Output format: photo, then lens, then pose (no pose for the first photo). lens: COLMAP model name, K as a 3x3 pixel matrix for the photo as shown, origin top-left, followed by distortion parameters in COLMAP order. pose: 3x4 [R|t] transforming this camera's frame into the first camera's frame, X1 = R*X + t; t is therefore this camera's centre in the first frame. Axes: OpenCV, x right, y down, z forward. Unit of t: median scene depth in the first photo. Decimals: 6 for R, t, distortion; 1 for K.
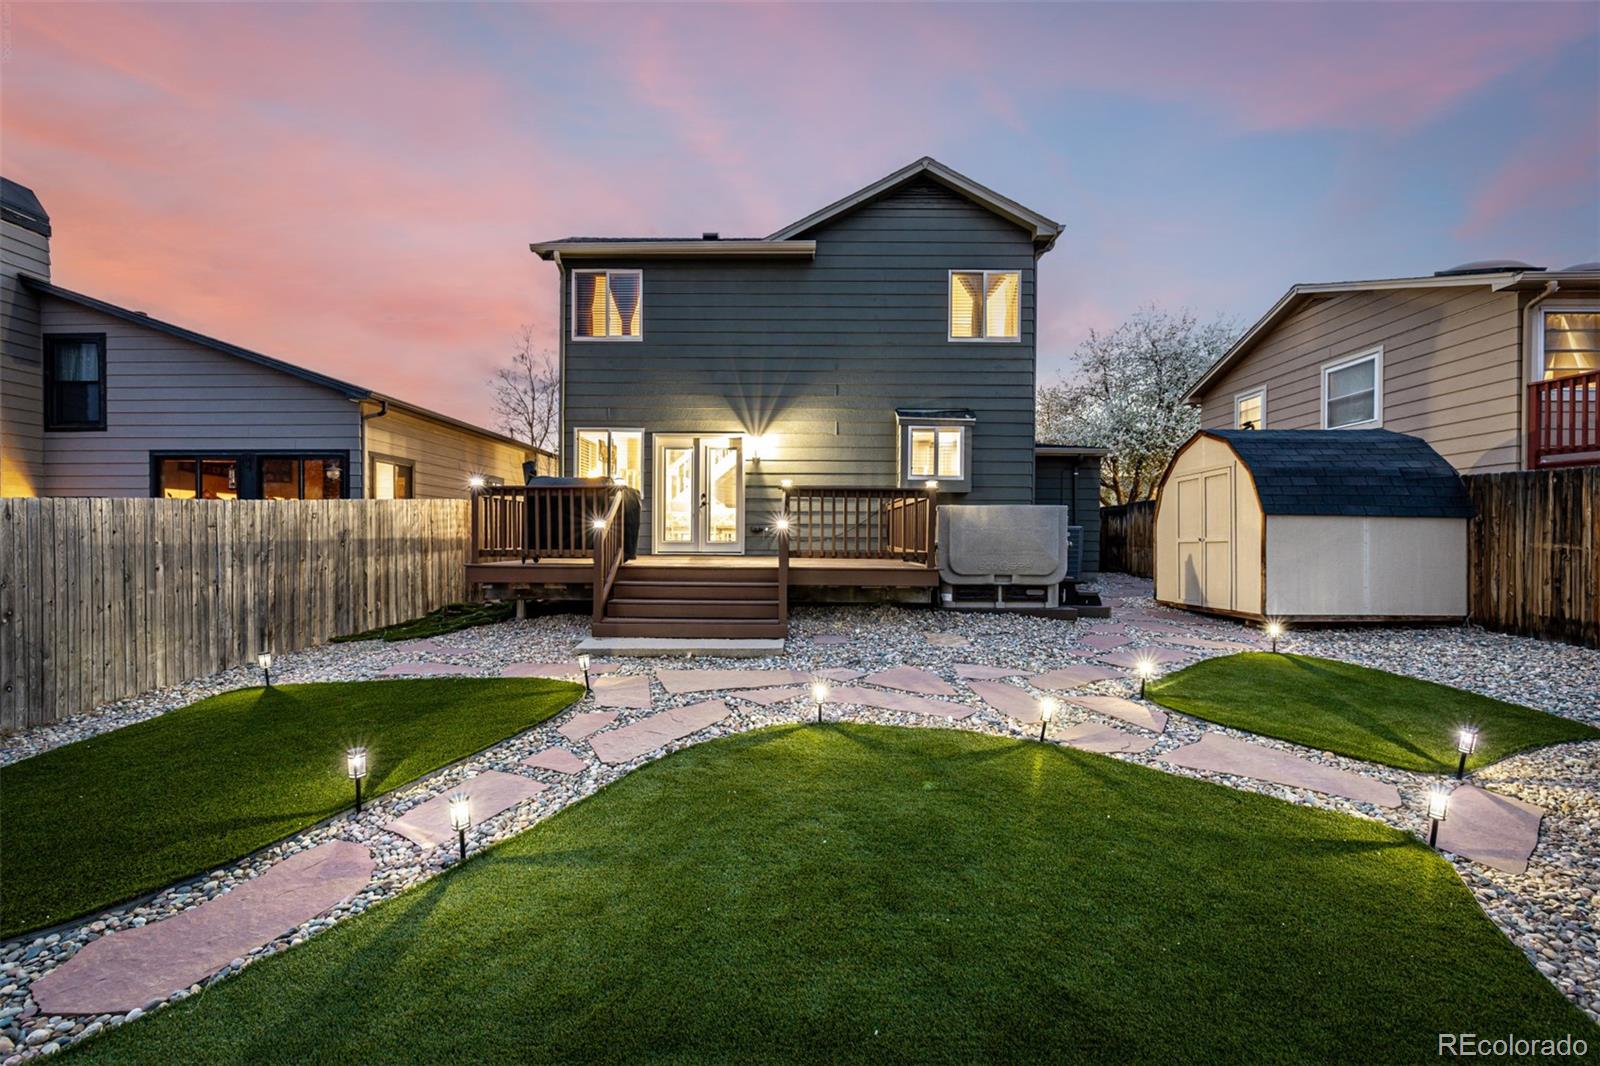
lens RADIAL K [[674.5, 0, 817.6], [0, 674.5, 537.4], [0, 0, 1]] dist [-0.001566, 0.000689]
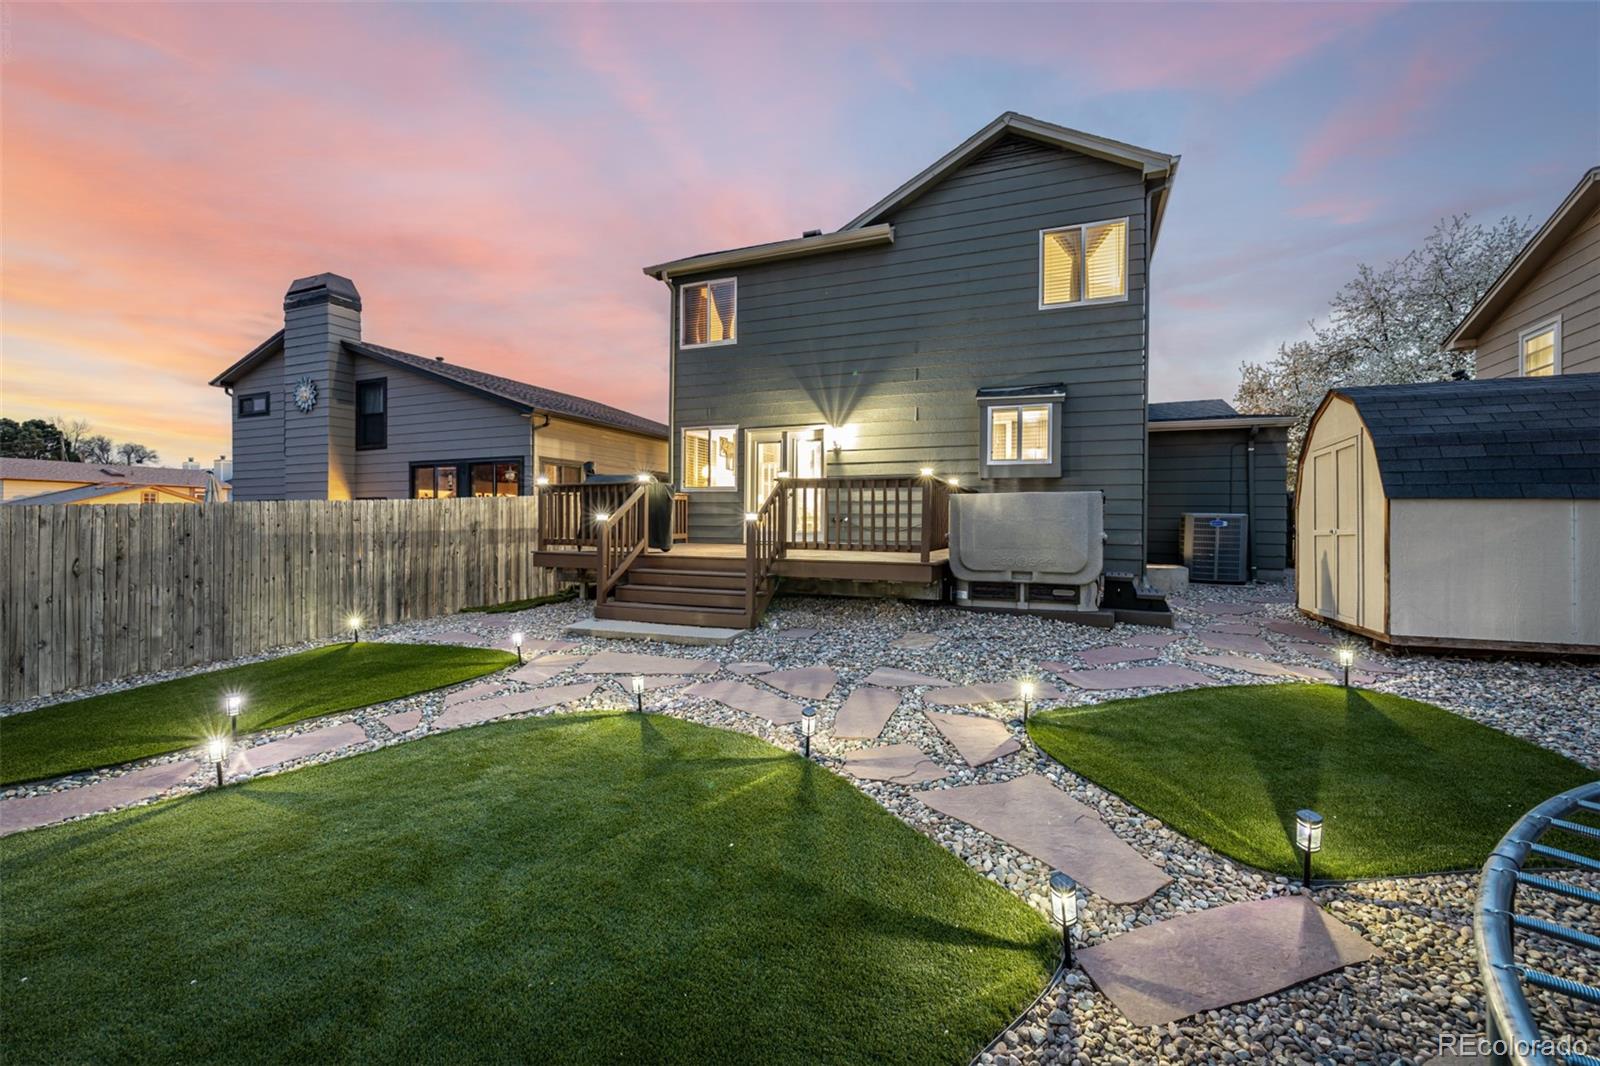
lens RADIAL K [[674.5, 0, 795.7], [0, 674.5, 512.8], [0, 0, 1]] dist [-0.001566, 0.000689]
pose [[0.928596, -0.007146, -0.371024, 0.225970], [0.000206, 0.999824, -0.018741, -0.003236], [0.371093, 0.017326, 0.928434, 0.050242]]
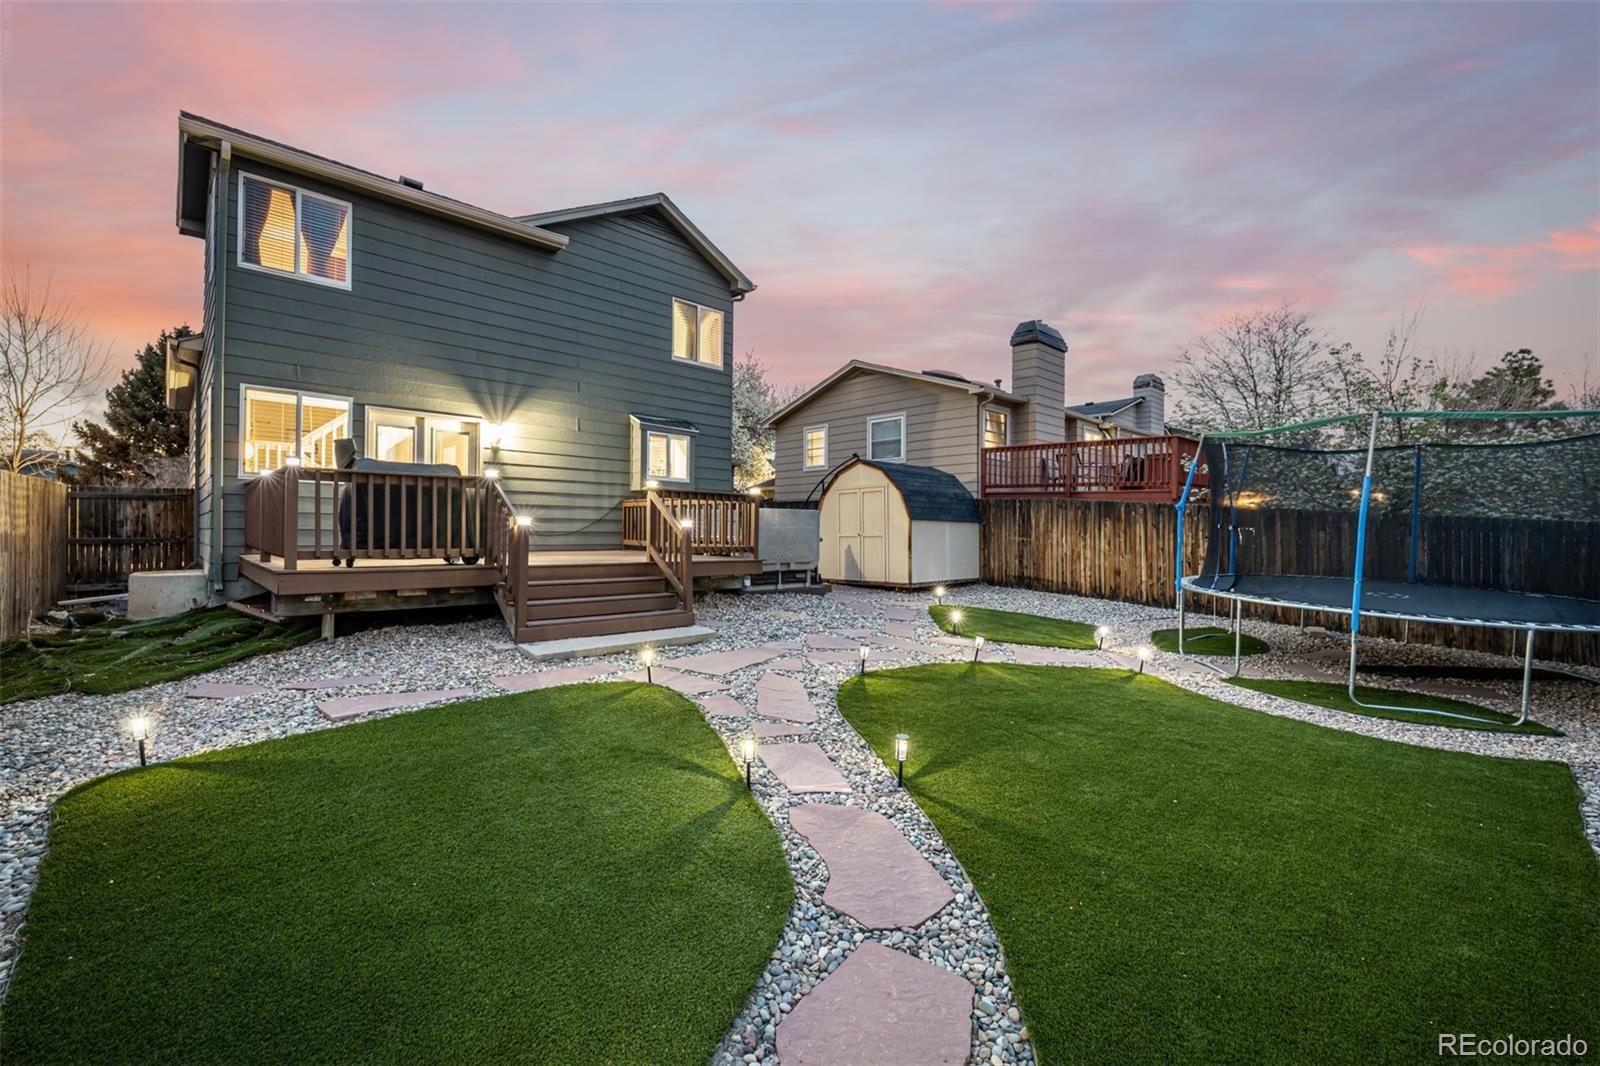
lens RADIAL K [[674.5, 0, 784.9], [0, 674.5, 517.0], [0, 0, 1]] dist [-0.001566, 0.000689]
pose [[0.719879, 0.016147, 0.693912, -0.454532], [-0.006779, 0.999845, -0.016234, -0.008258], [-0.694067, 0.006983, 0.719877, 0.052616]]
